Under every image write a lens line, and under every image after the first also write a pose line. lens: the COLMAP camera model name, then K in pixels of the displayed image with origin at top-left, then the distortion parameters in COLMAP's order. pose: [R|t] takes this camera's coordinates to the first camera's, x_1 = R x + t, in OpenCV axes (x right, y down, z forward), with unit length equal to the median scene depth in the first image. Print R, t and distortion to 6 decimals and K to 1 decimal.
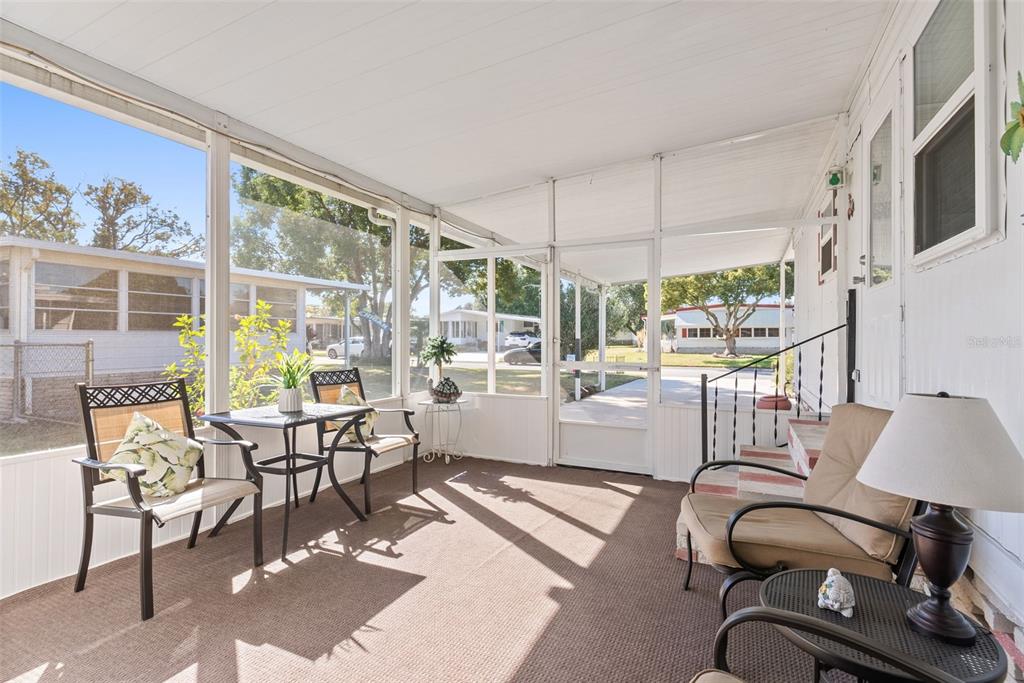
lens RADIAL K [[488.2, 0, 512.0], [0, 488.2, 338.6], [0, 0, 1]] dist [0.001496, 0.000659]
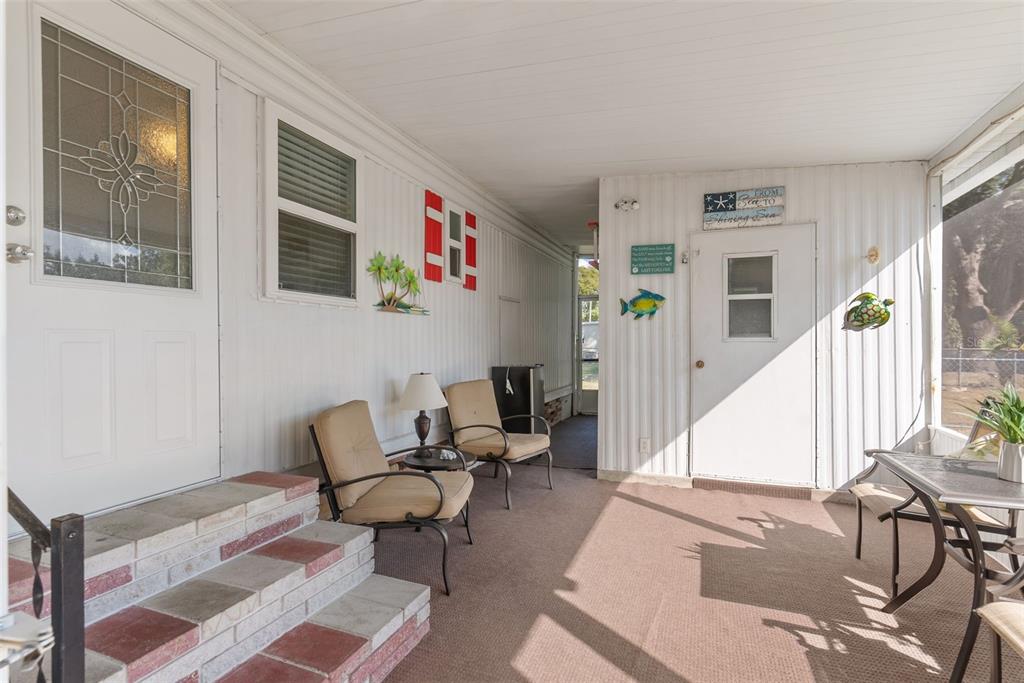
lens RADIAL K [[488.2, 0, 512.0], [0, 488.2, 338.6], [0, 0, 1]] dist [0.001496, 0.000659]
pose [[-0.997536, -0.000390, -0.070156, 0.256486], [0.000345, 0.999945, -0.010460, -0.027029], [0.070156, -0.010458, -0.997481, 1.801543]]
